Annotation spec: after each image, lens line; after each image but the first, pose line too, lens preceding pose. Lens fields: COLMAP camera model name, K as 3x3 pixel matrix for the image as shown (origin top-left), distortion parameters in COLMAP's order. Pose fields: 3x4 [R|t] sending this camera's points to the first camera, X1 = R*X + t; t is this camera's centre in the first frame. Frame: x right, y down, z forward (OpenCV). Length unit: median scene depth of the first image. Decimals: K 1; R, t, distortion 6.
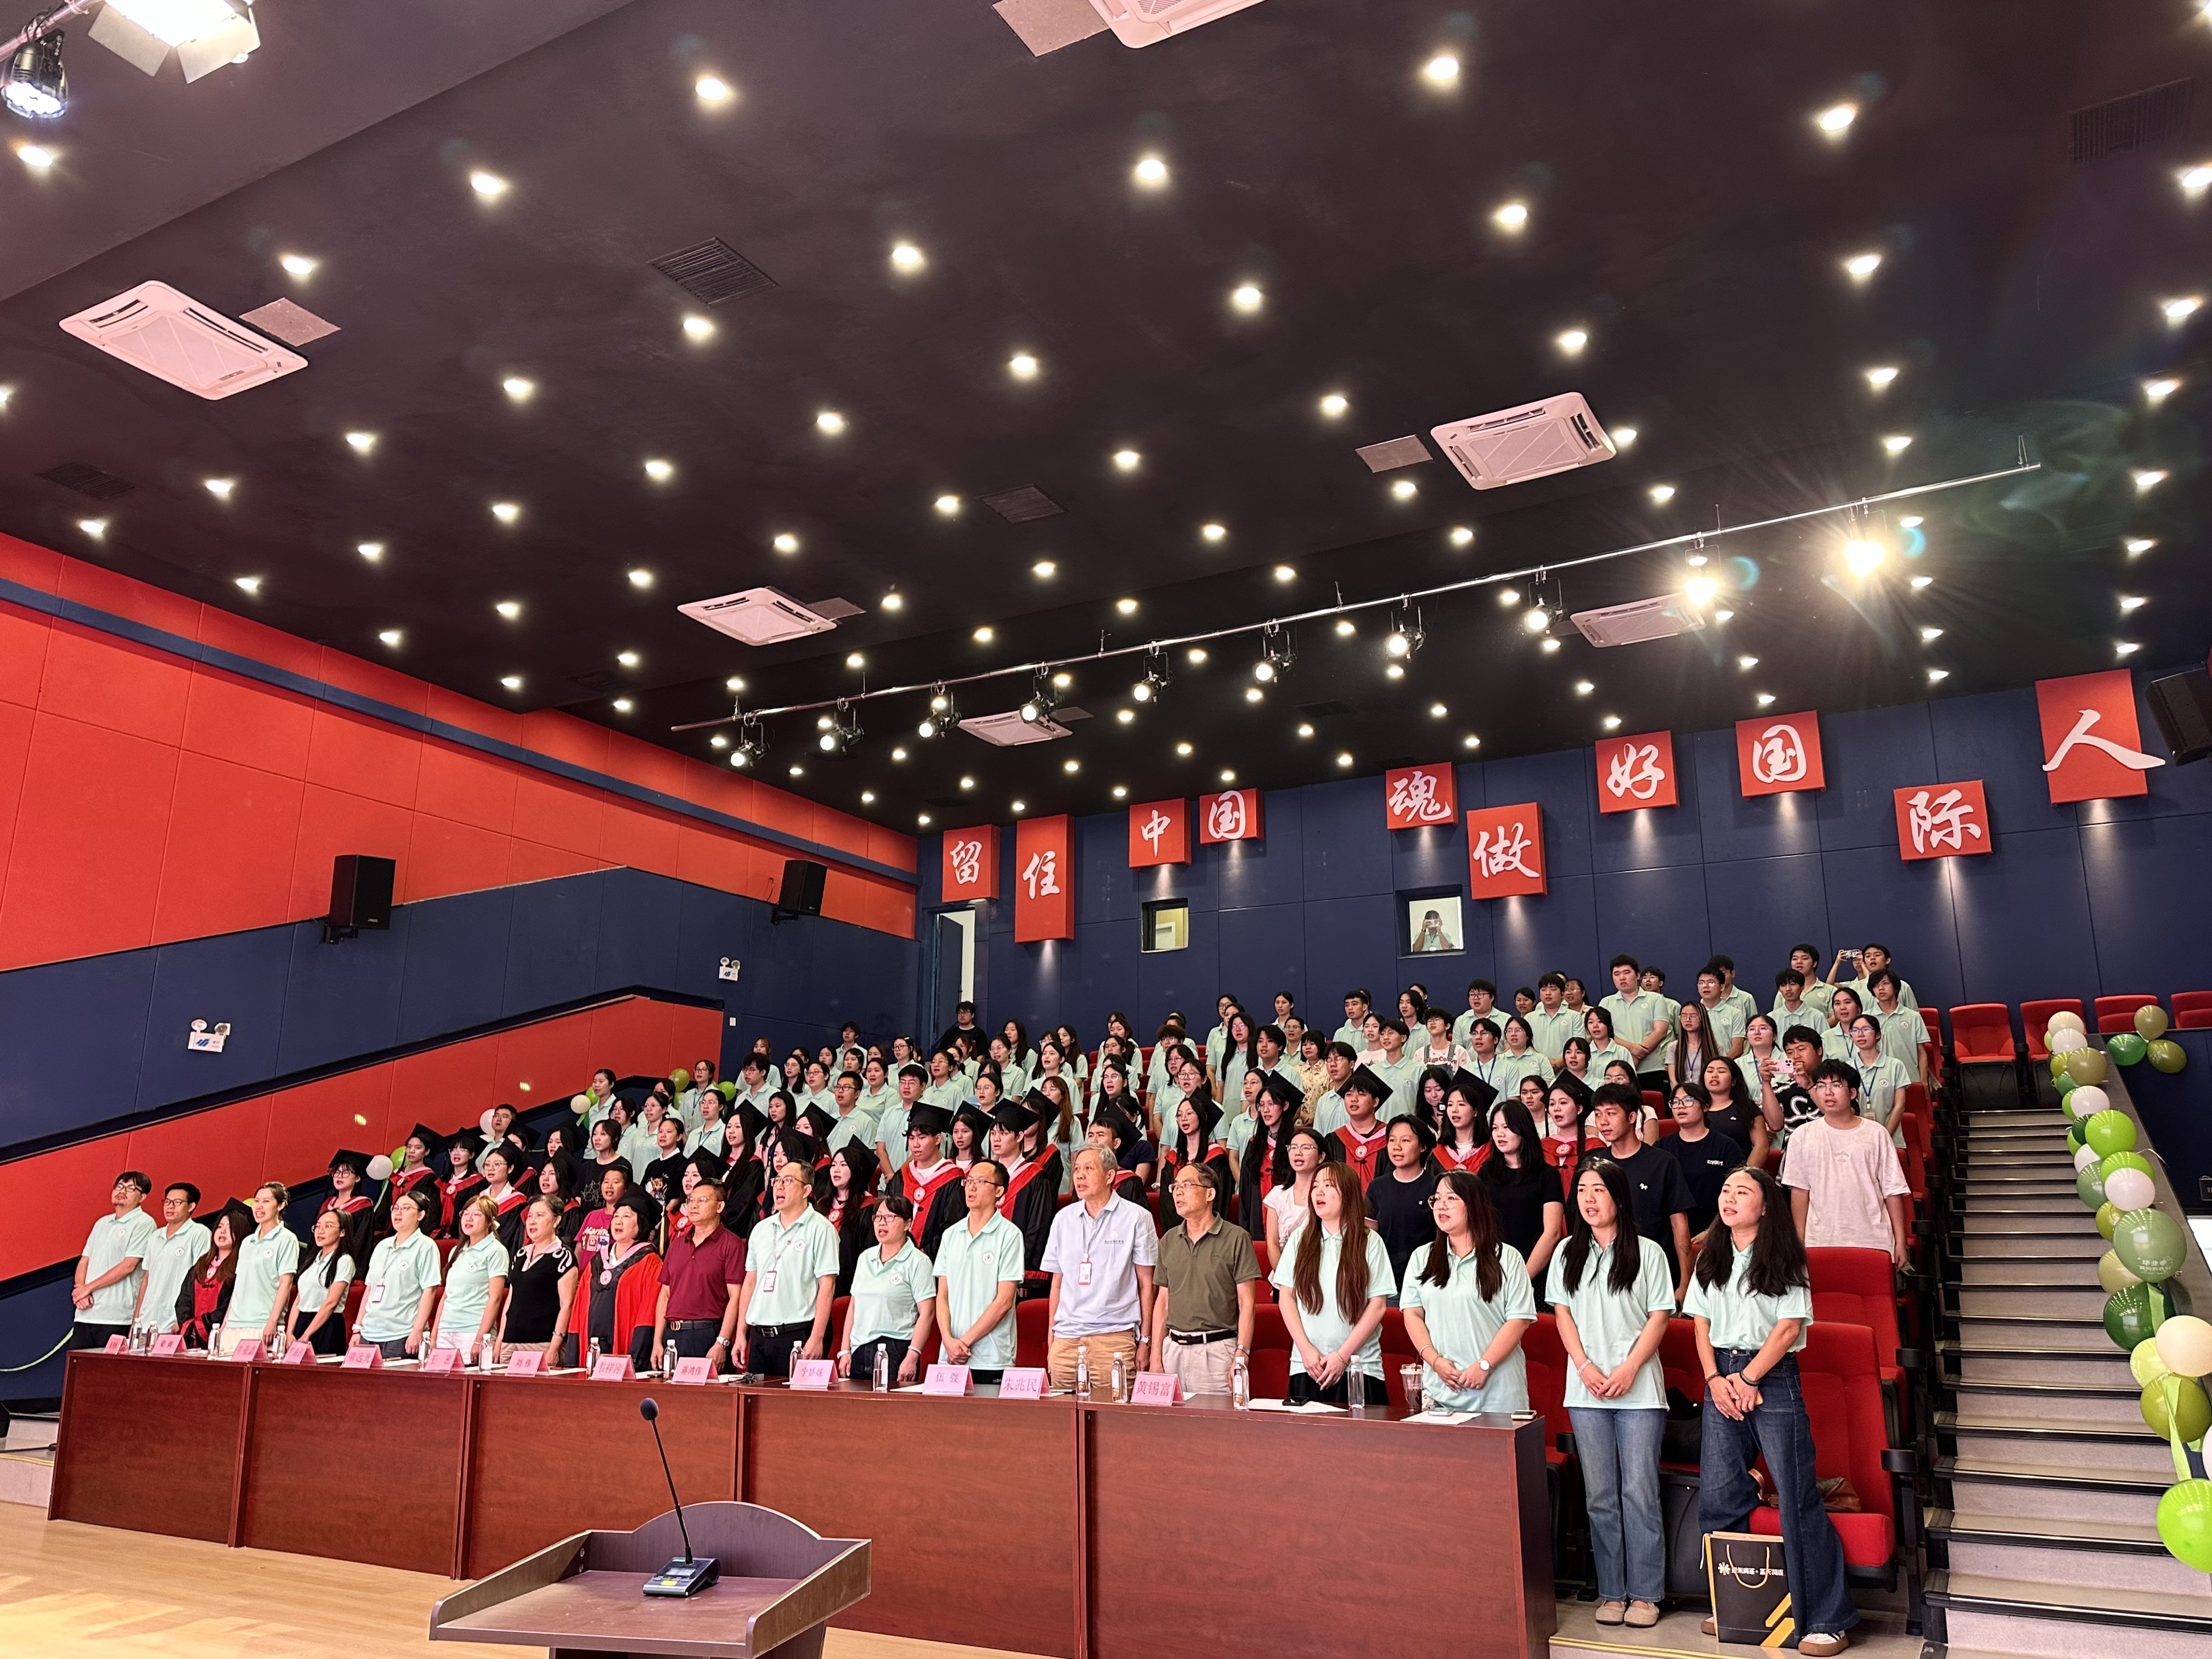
lens RADIAL K [[1614.9, 0, 1103.9], [0, 1614.9, 943.0], [0, 0, 1]] dist [0.089192, -0.062269]
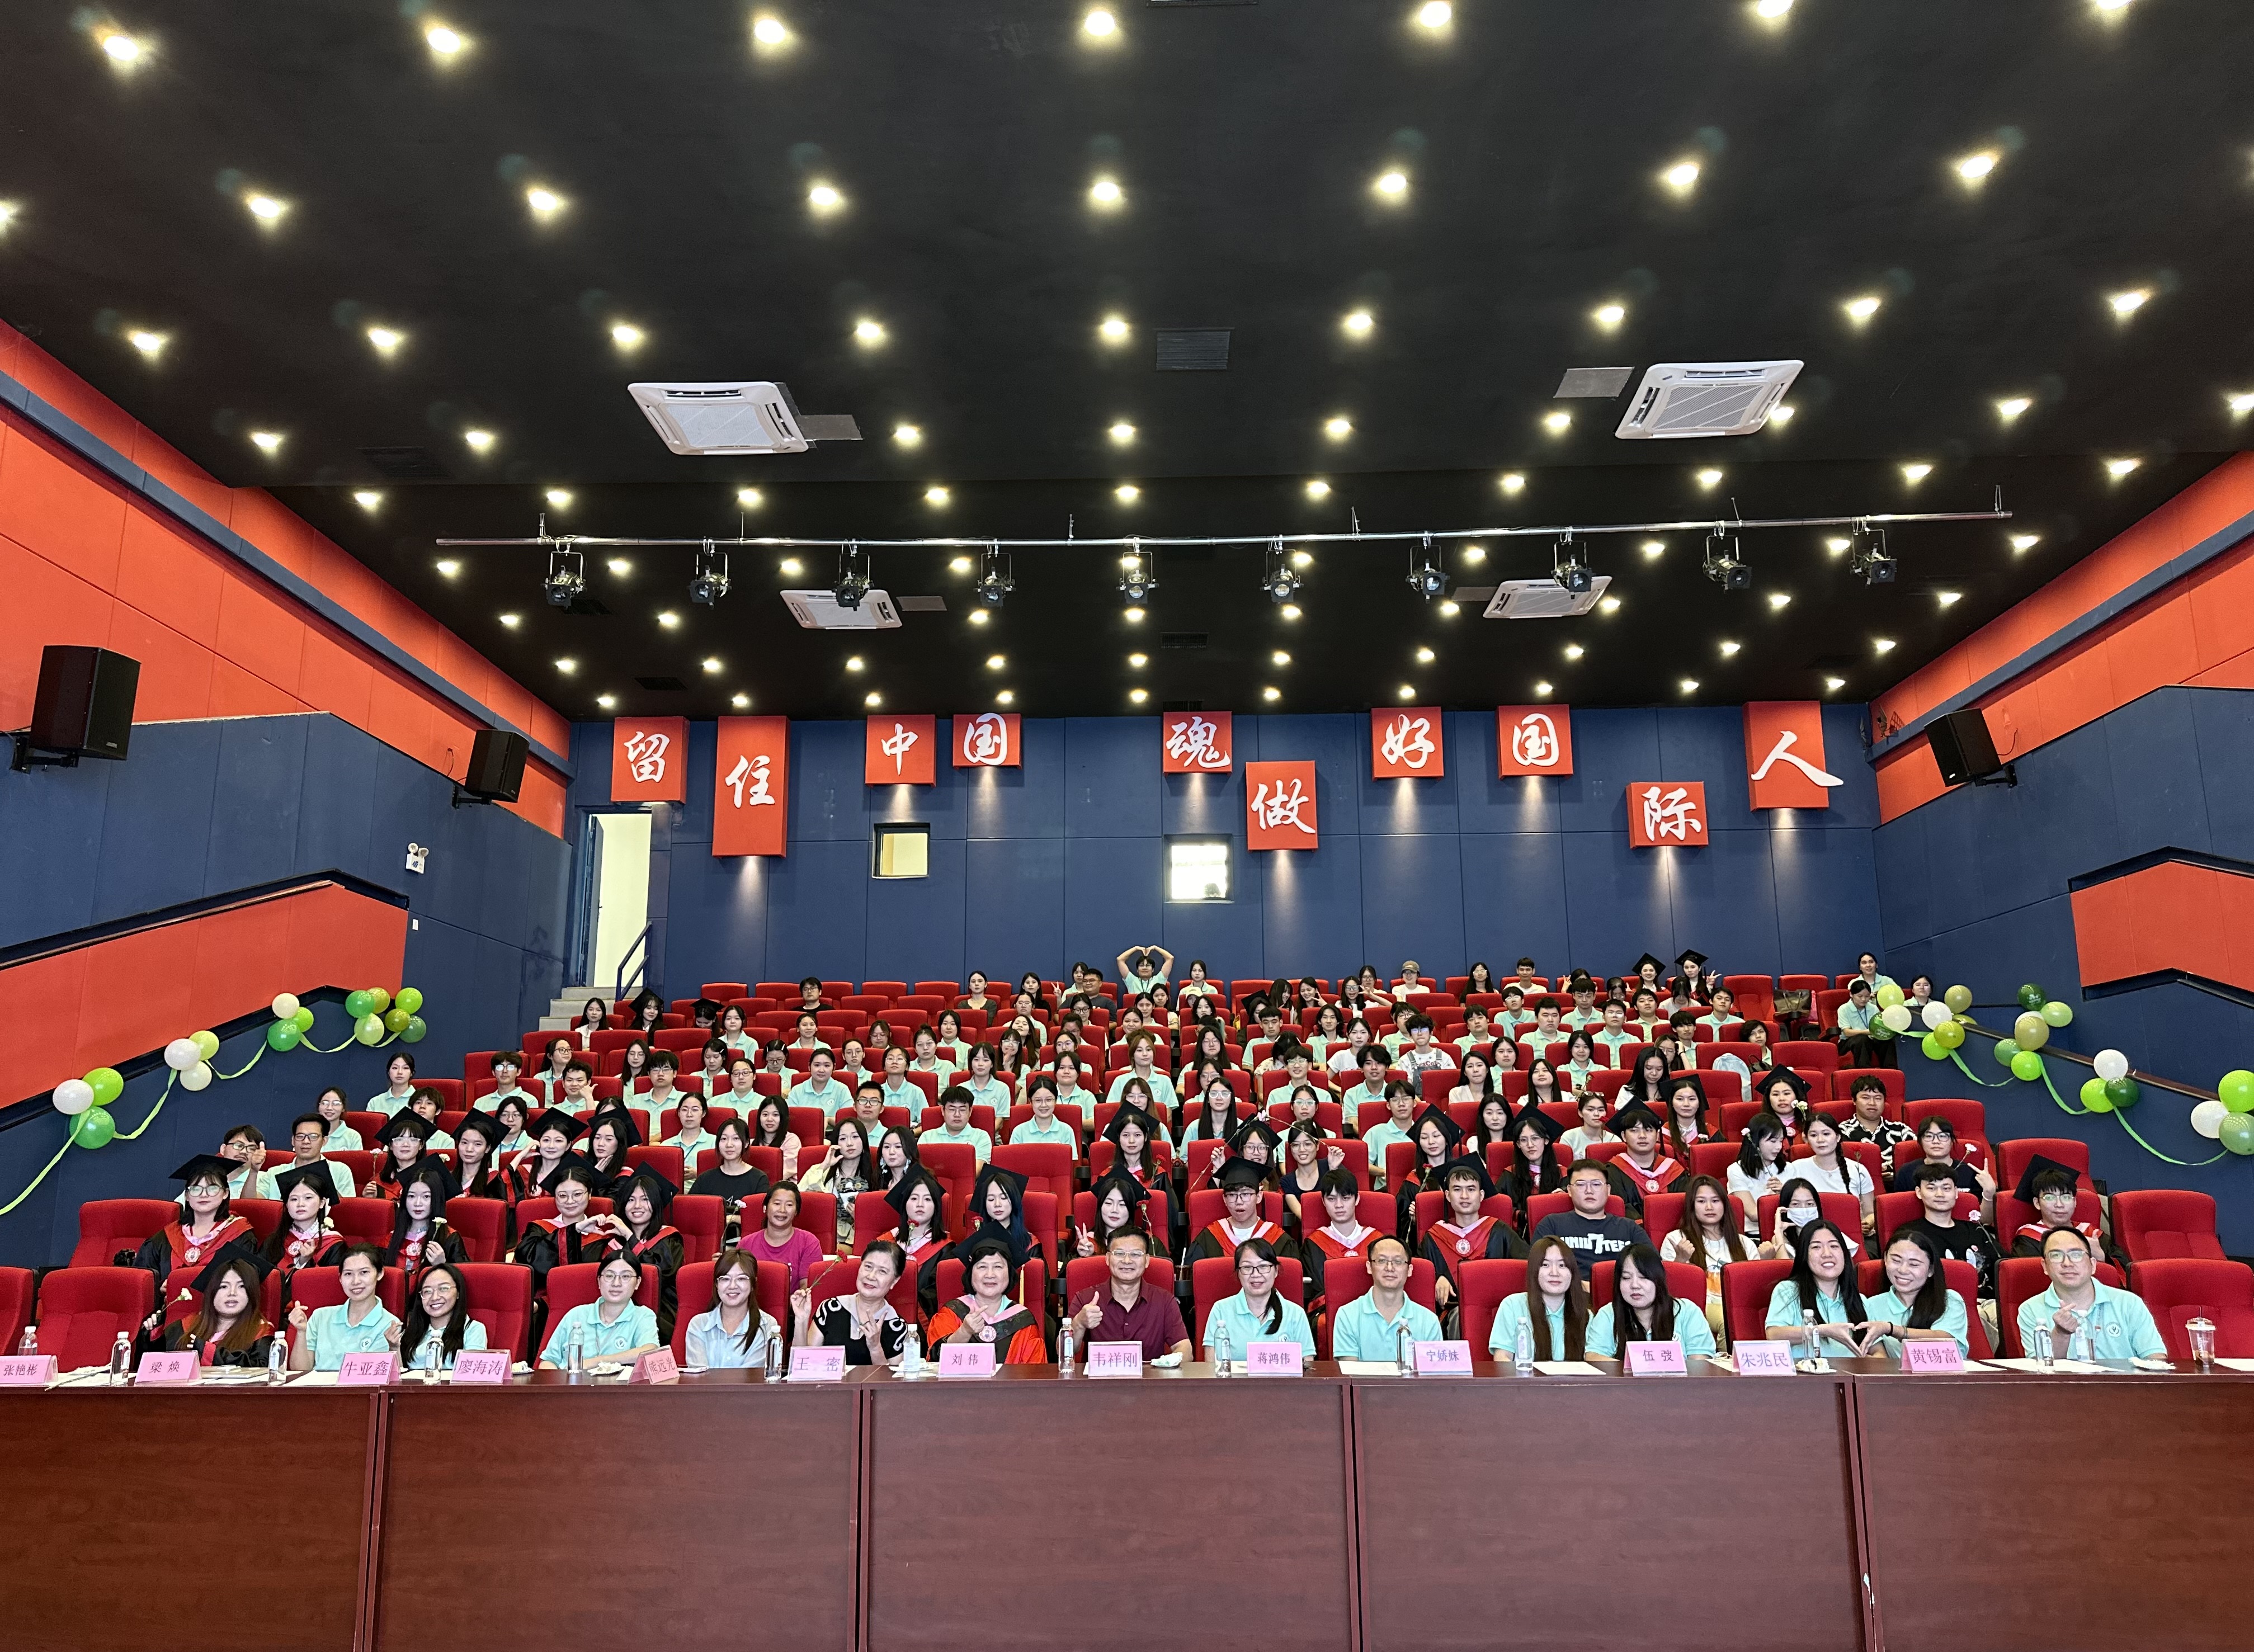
lens RADIAL K [[1583.0, 0, 1121.5], [0, 1583.0, 932.0], [0, 0, 1]] dist [0.122668, -0.137214]
pose [[0.889901, 0.059887, 0.452206, -0.300491], [-0.069579, 0.997565, 0.004815, 0.026240], [-0.450817, -0.035749, 0.891900, 0.158260]]
